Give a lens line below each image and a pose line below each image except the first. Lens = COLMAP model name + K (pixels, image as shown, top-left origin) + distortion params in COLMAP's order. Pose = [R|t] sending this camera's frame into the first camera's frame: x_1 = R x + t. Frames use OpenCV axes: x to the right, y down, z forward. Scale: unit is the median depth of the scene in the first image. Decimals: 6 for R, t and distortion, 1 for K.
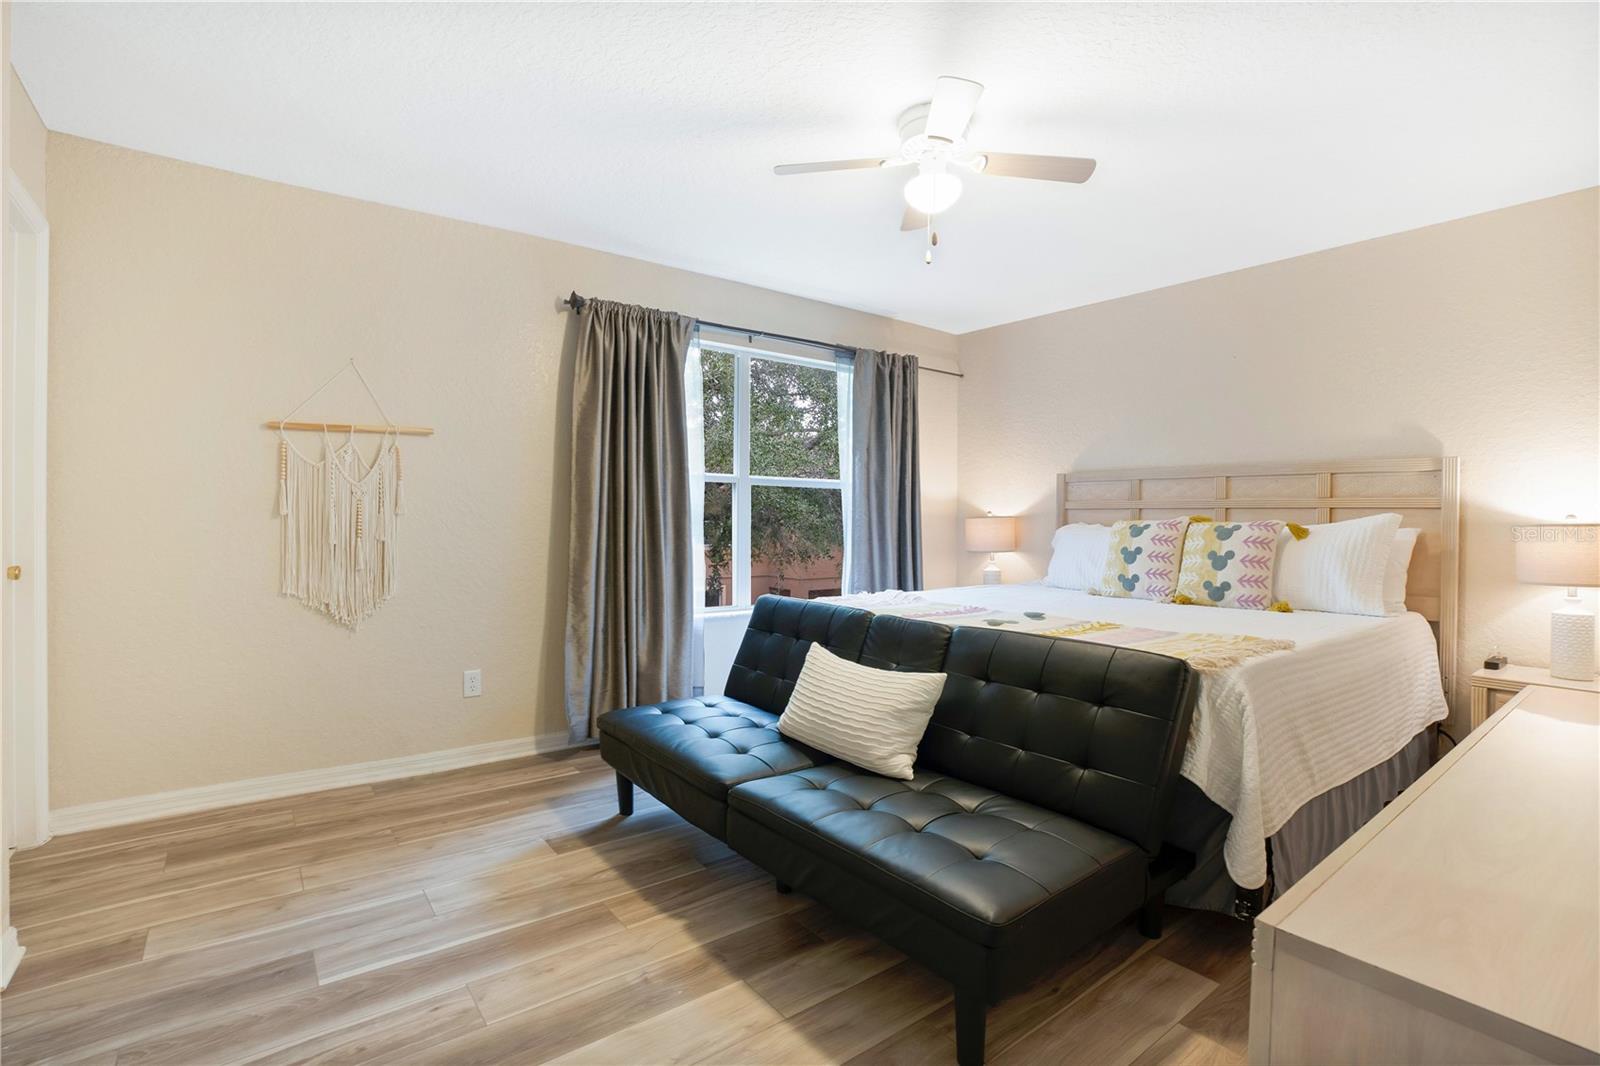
lens RADIAL K [[745.1, 0, 799.5], [0, 745.1, 523.1], [0, 0, 1]] dist [0.000178, -0.000666]
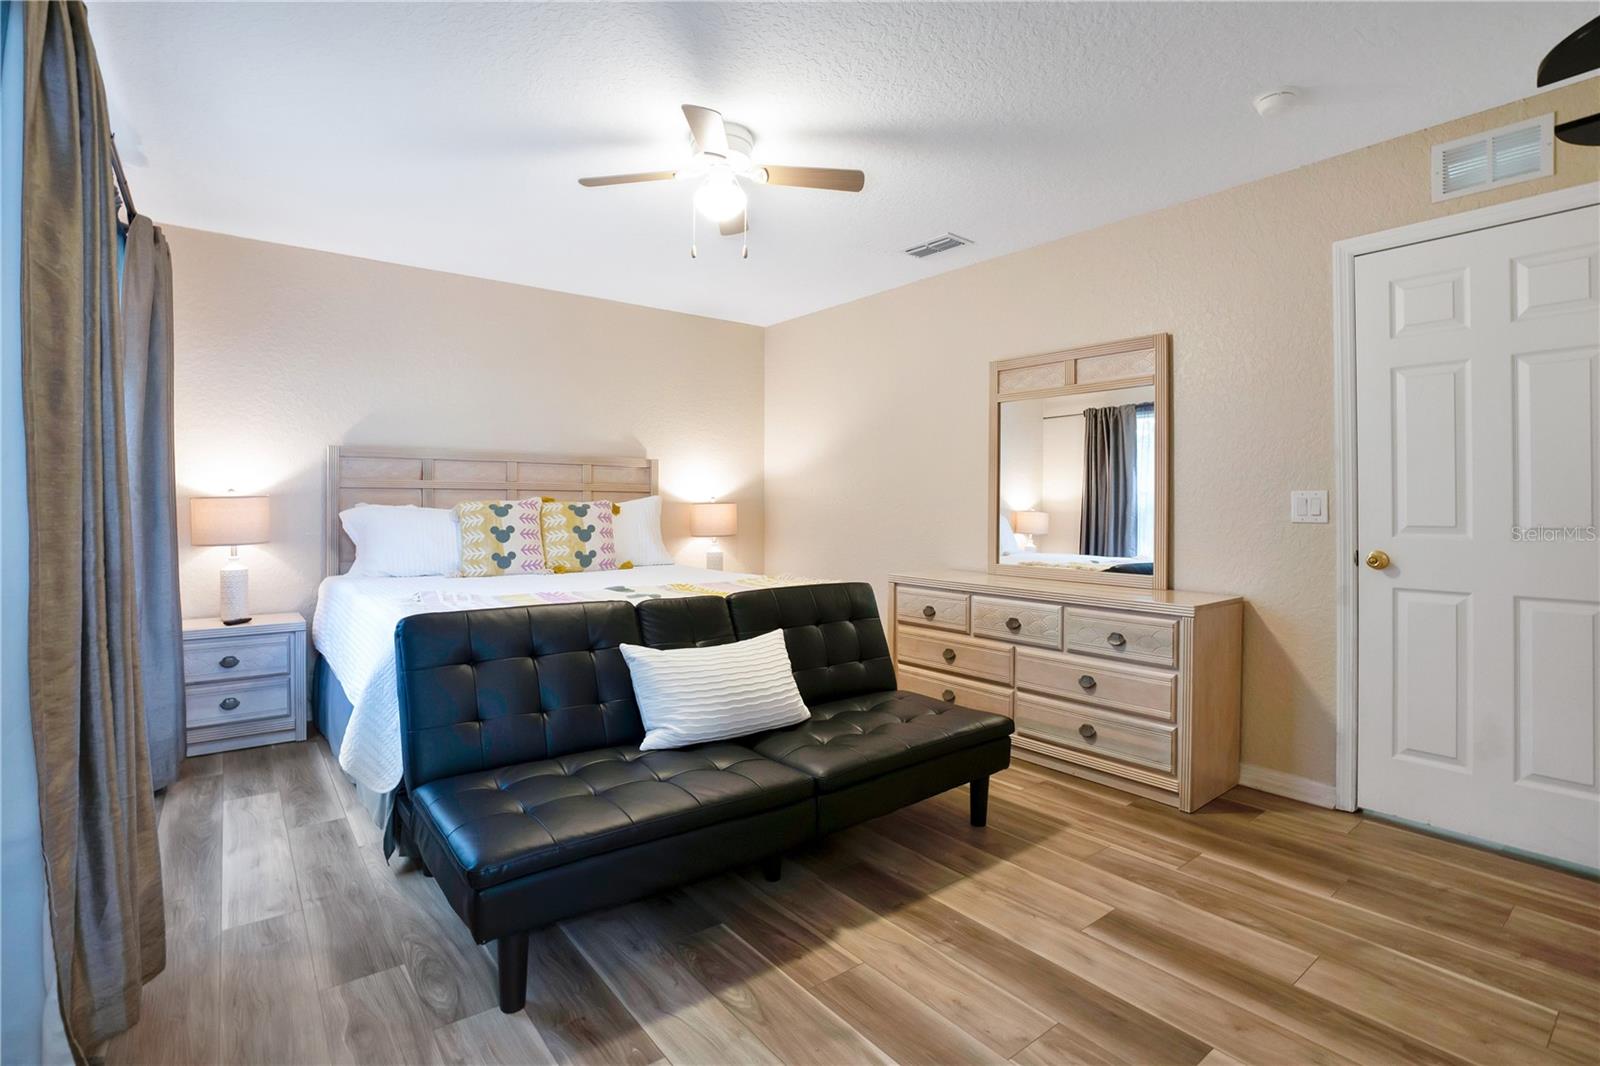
lens RADIAL K [[696.2, 0, 846.7], [0, 696.2, 500.6], [0, 0, 1]] dist [-0.000235, 0.000155]
pose [[-0.000888, 0.002766, 0.999996, -0.812883], [0.001950, 0.999994, -0.002764, -0.000752], [-0.999998, 0.001947, -0.000893, 0.783591]]
